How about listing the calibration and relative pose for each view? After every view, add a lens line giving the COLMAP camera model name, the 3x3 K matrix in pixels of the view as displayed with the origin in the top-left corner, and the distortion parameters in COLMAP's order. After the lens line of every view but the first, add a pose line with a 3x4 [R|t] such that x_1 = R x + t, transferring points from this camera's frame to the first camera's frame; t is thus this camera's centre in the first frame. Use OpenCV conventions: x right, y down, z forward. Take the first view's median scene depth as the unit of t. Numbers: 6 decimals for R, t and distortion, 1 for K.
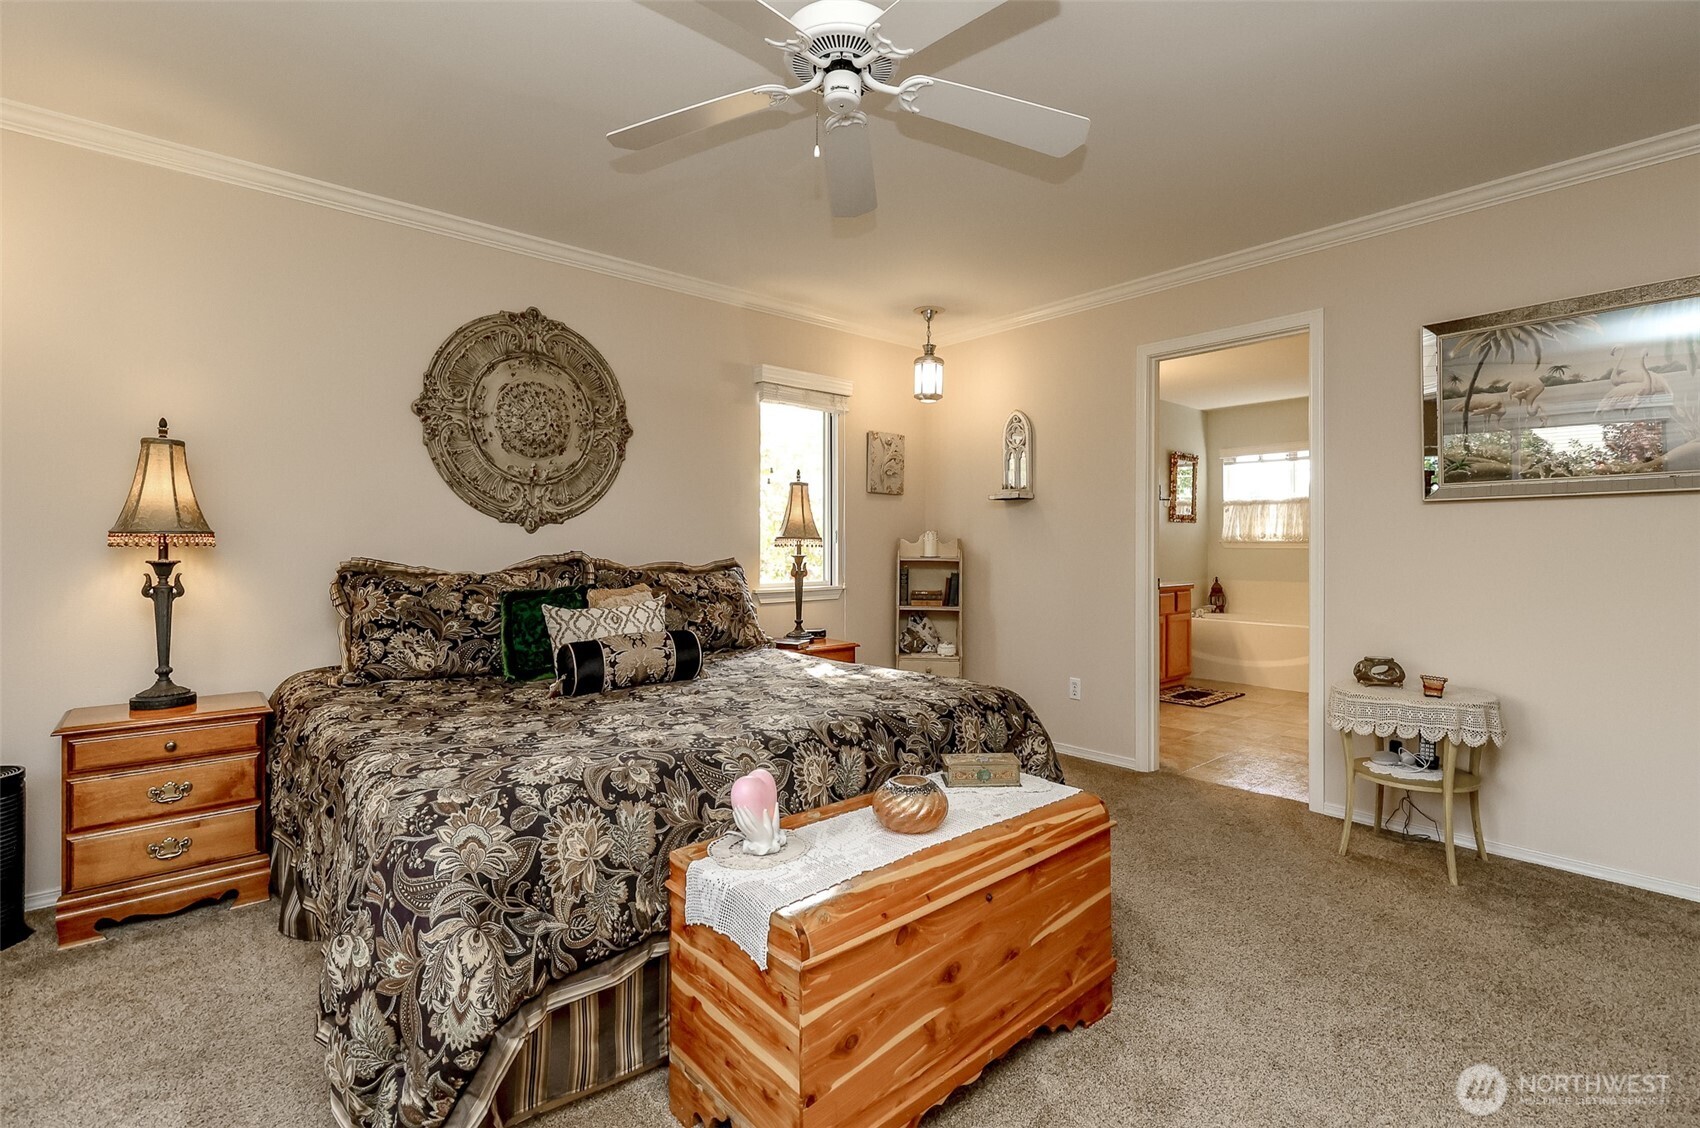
lens RADIAL K [[744.5, 0, 850.1], [0, 744.5, 552.2], [0, 0, 1]] dist [-0.012448, -0.000214]
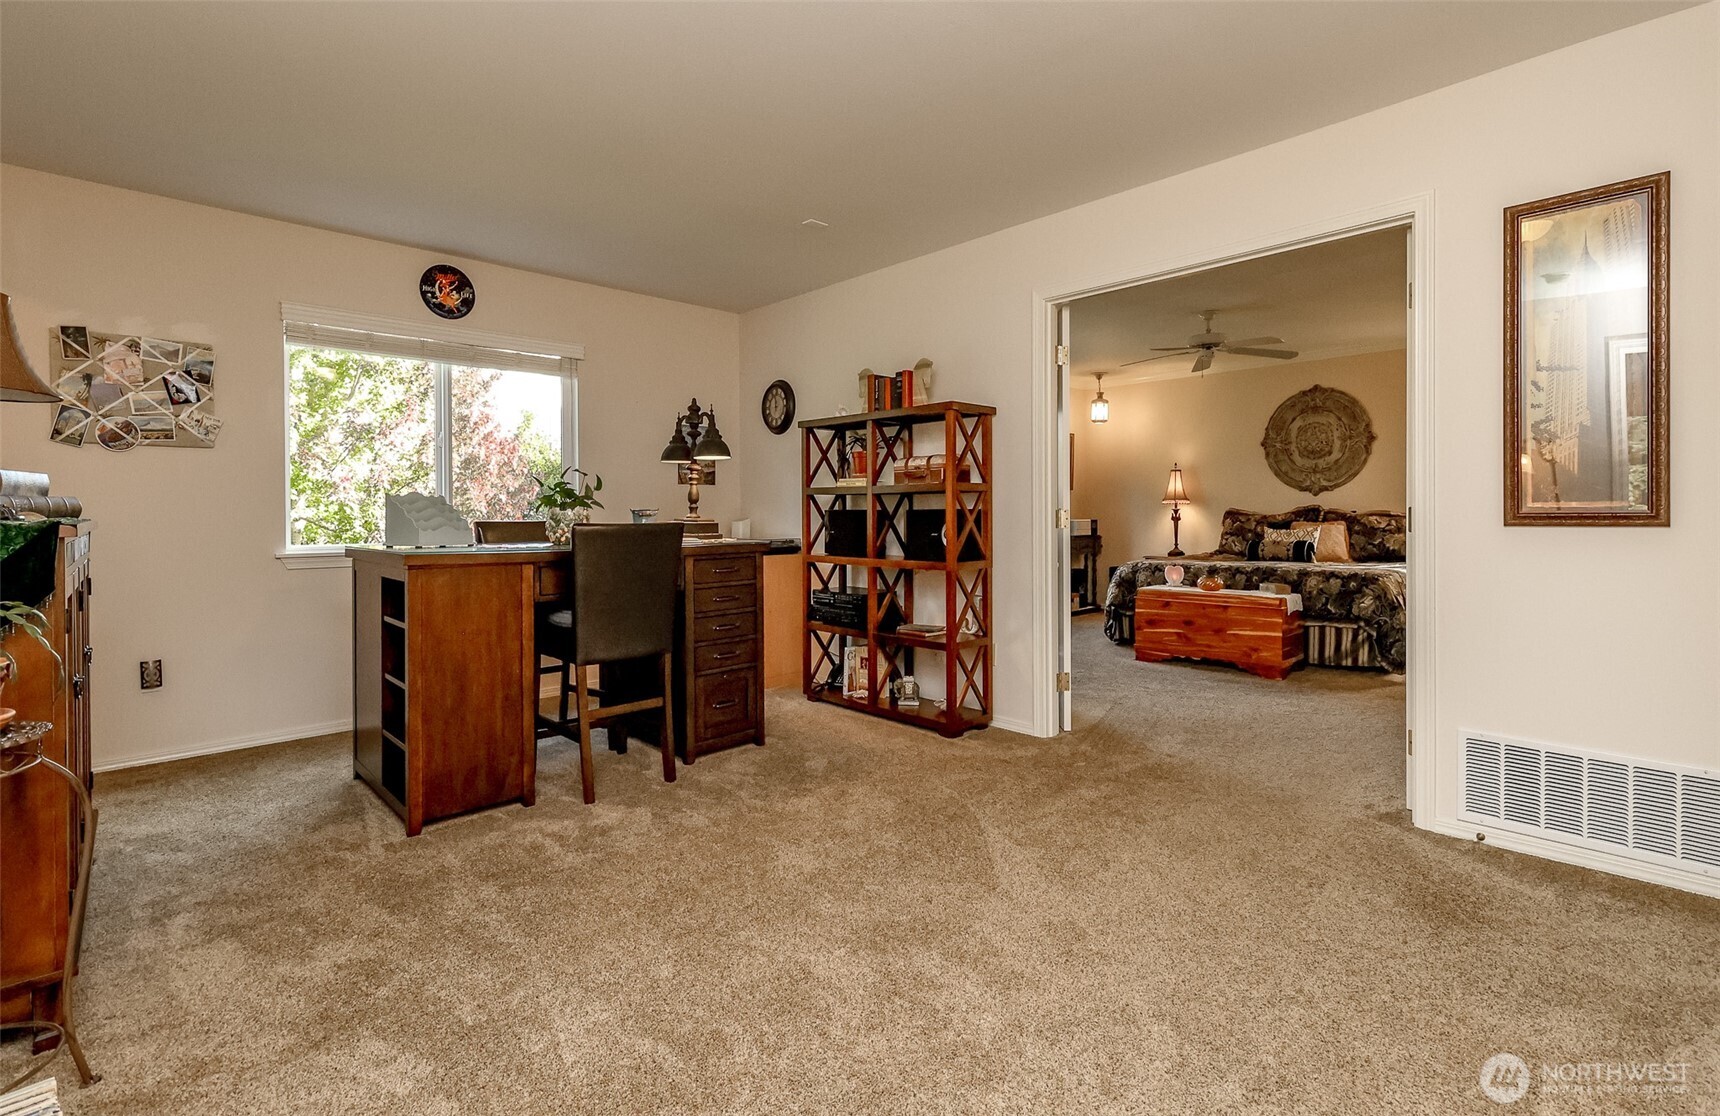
lens RADIAL K [[793.2, 0, 876.6], [0, 793.2, 517.8], [0, 0, 1]] dist [0.004023, 0.000516]
pose [[0.067694, 0.013247, -0.997618, 1.661485], [0.004146, 0.999899, 0.013558, -0.000567], [0.997698, -0.005054, 0.067632, -0.346455]]
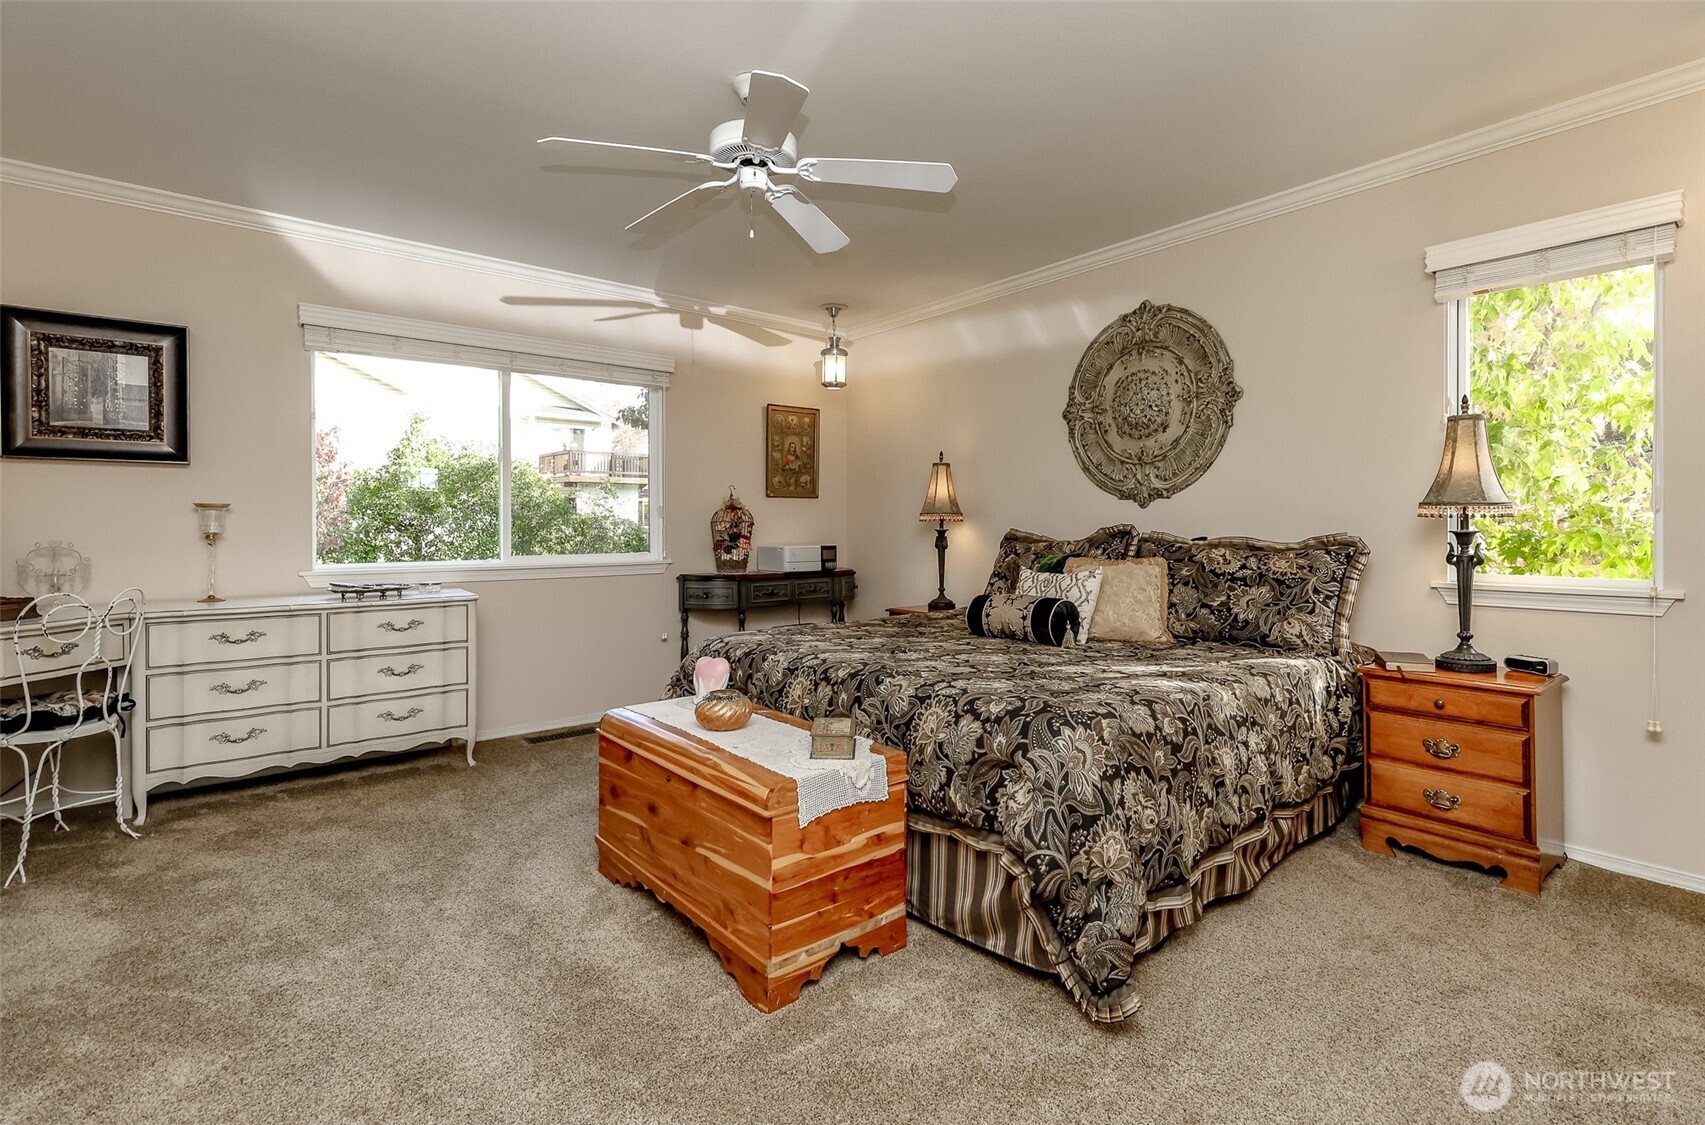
lens RADIAL K [[785.7, 0, 886.0], [0, 785.7, 536.6], [0, 0, 1]] dist [0.012851, 0.000182]
pose [[0.006116, 0.019412, -0.999793, 0.733270], [-0.001062, 0.999811, 0.019406, -0.005339], [0.999981, 0.000943, 0.006135, 0.613443]]
